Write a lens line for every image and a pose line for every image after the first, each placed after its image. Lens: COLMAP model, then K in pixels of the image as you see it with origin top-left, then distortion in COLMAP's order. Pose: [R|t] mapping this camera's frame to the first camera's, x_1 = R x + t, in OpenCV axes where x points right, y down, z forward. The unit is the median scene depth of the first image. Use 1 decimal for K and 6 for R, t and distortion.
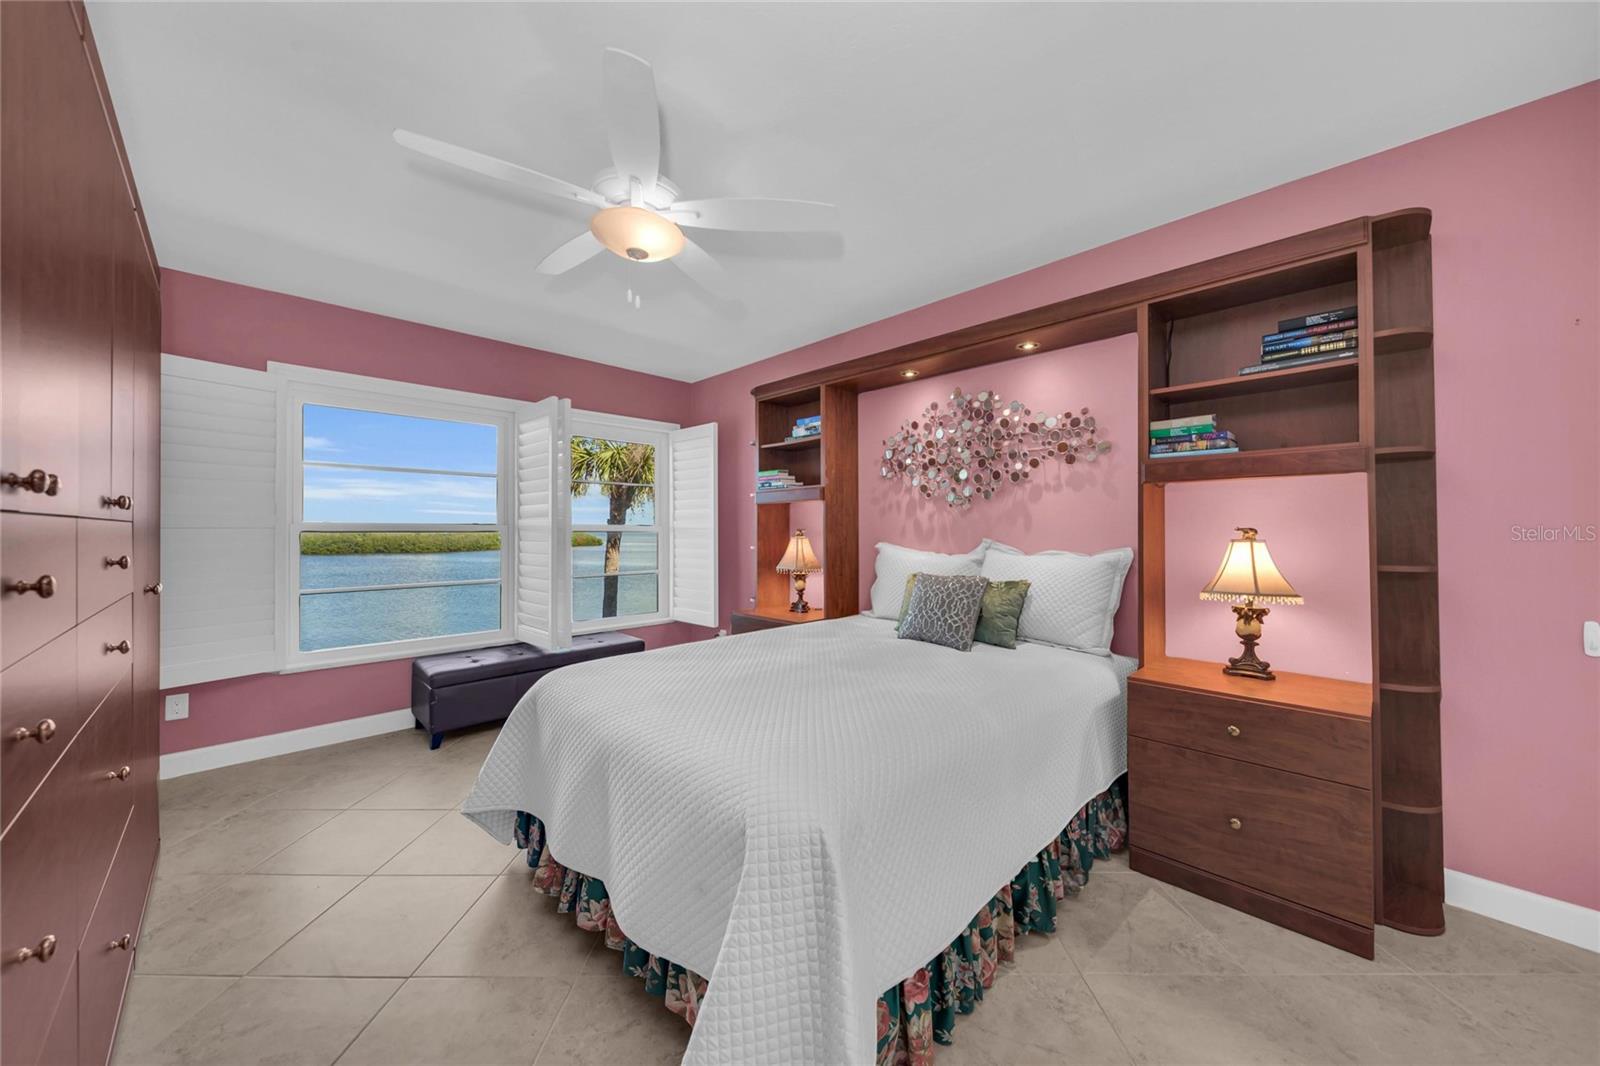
lens RADIAL K [[559.5, 0, 799.8], [0, 559.5, 528.2], [0, 0, 1]] dist [-0.001443, -0.000252]
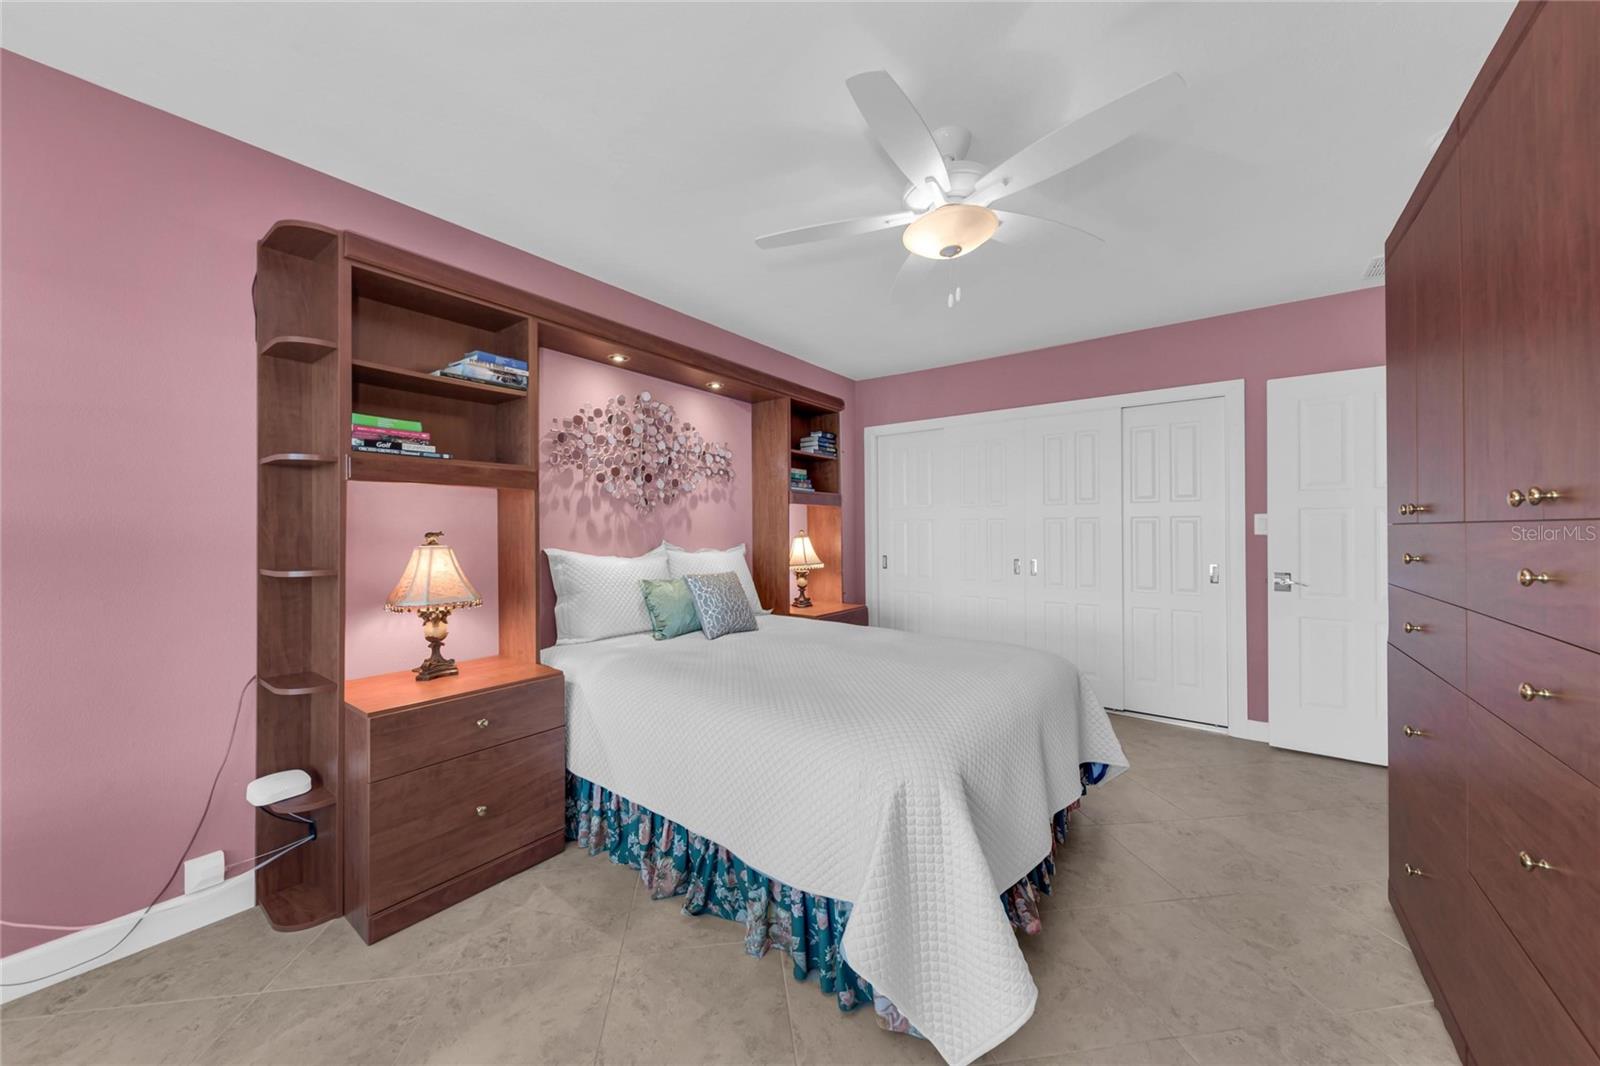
lens RADIAL K [[644.8, 0, 799.2], [0, 644.8, 512.9], [0, 0, 1]] dist [0.202344, -0.000086]
pose [[-0.187294, 0.029561, 0.981859, -0.866969], [0.003210, 0.999560, -0.029481, 0.003965], [-0.982299, -0.002370, -0.187306, 0.884796]]
